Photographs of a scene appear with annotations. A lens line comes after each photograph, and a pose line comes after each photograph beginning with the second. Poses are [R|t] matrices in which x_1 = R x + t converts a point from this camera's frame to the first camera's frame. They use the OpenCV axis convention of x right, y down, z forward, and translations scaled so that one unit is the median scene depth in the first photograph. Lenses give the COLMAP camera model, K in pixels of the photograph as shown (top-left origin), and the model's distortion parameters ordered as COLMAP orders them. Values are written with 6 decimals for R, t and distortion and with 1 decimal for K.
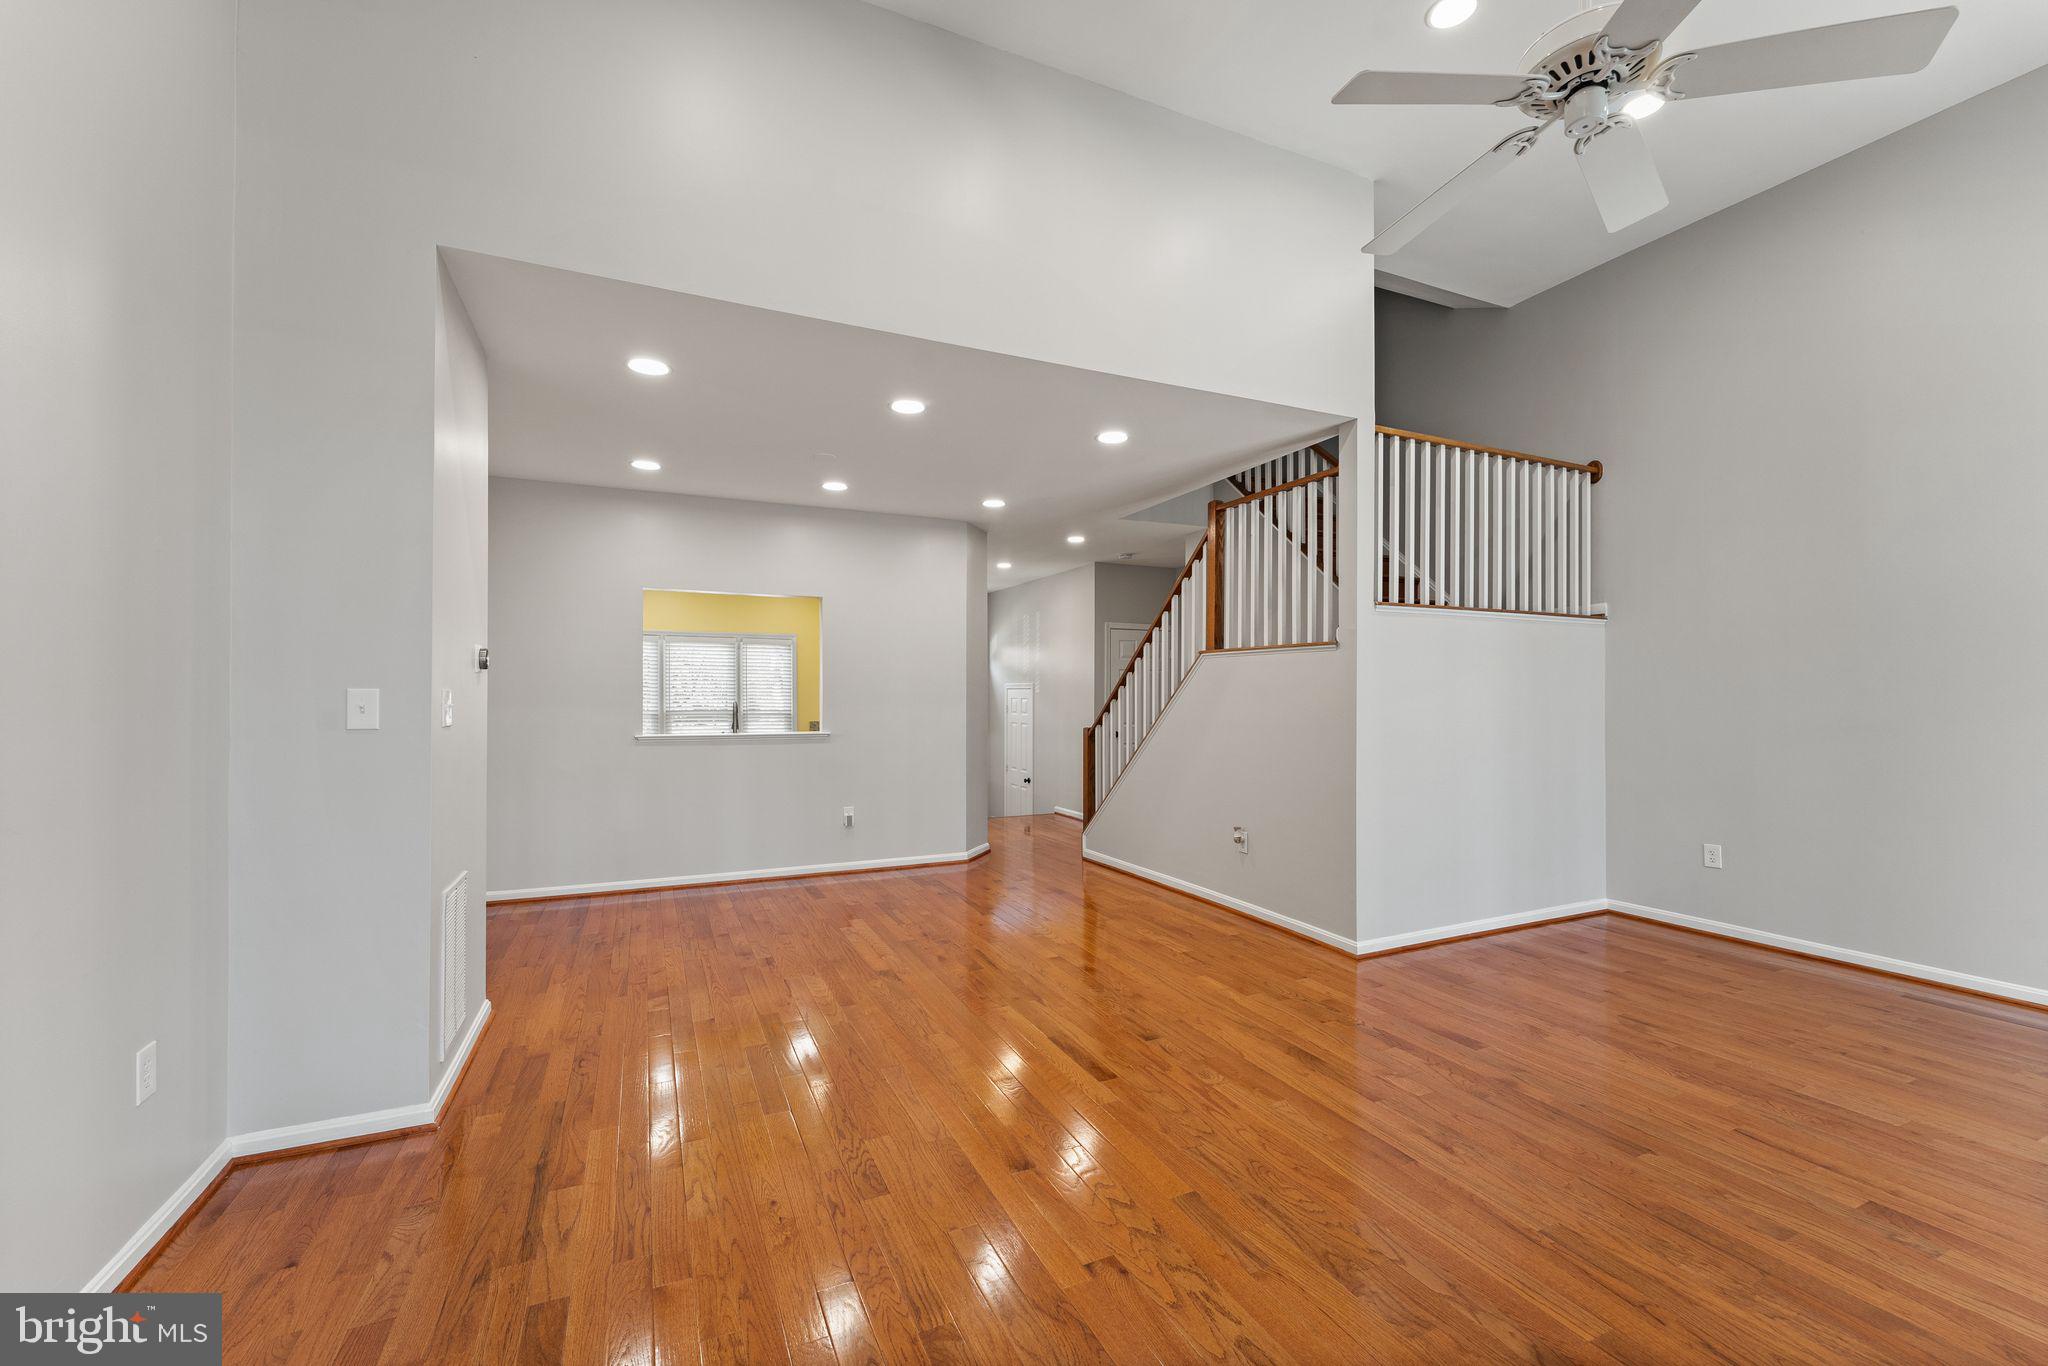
lens RADIAL K [[834.6, 0, 1025.2], [0, 834.6, 693.4], [0, 0, 1]] dist [0.000739, -0.000327]
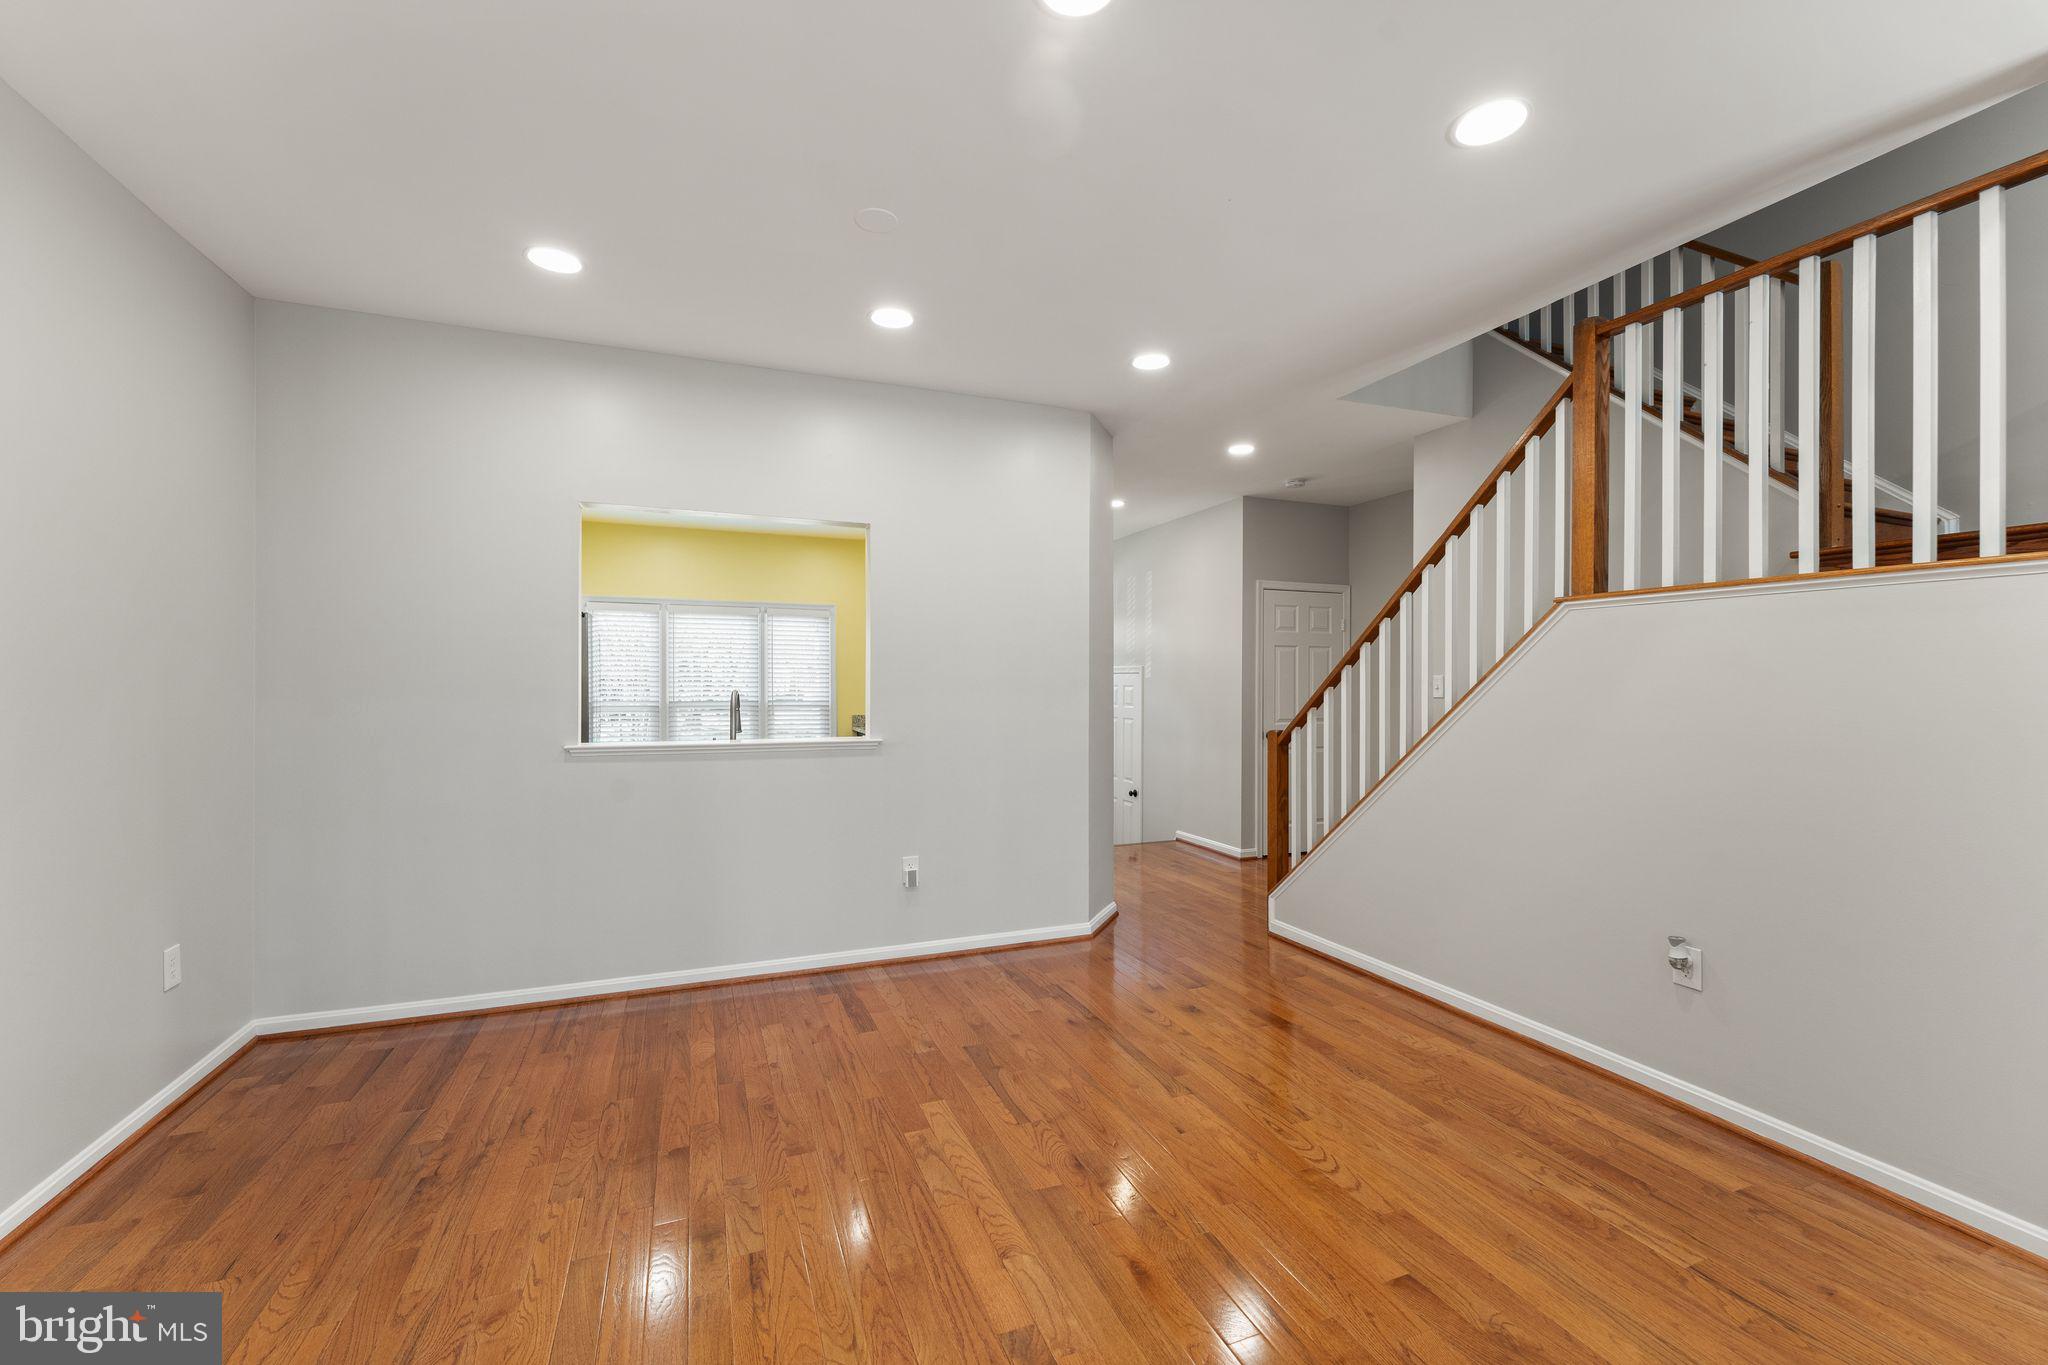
lens RADIAL K [[834.6, 0, 1025.3], [0, 834.6, 687.3], [0, 0, 1]] dist [0.000739, -0.000327]
pose [[0.998635, 0.000186, -0.052239, -0.126516], [0.000122, 0.999983, 0.005901, 0.005149], [0.052239, -0.005899, 0.998617, 0.513464]]
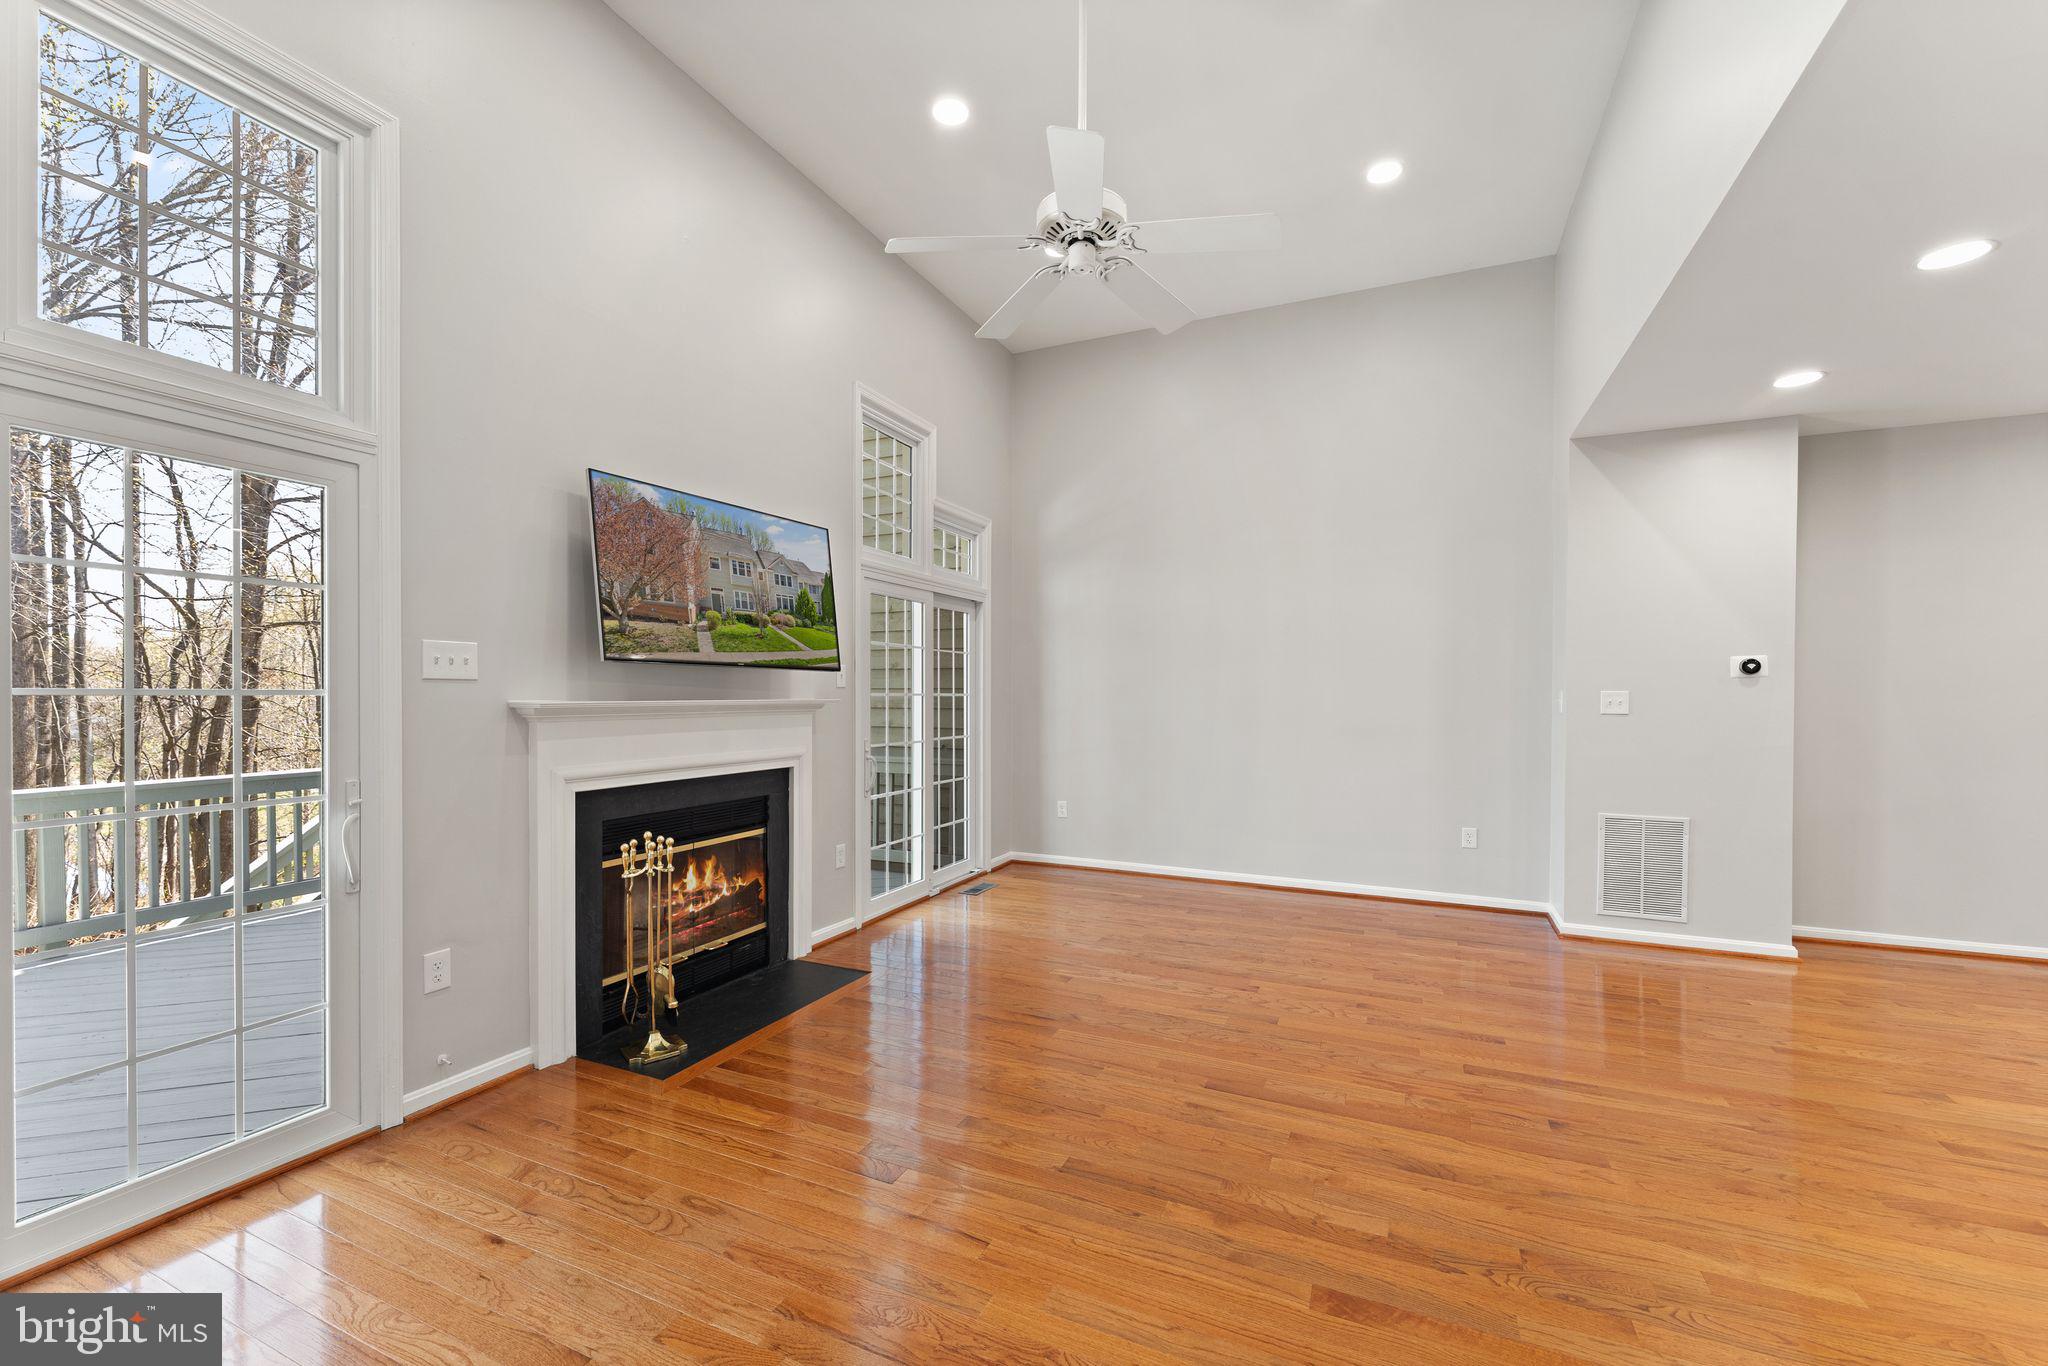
lens RADIAL K [[834.6, 0, 1033.5], [0, 834.6, 692.0], [0, 0, 1]] dist [0.000739, -0.000327]
pose [[-0.756189, -0.002728, -0.654348, 0.744152], [0.001284, 0.999983, -0.005653, 0.002408], [0.654353, -0.005114, -0.756172, 0.907087]]
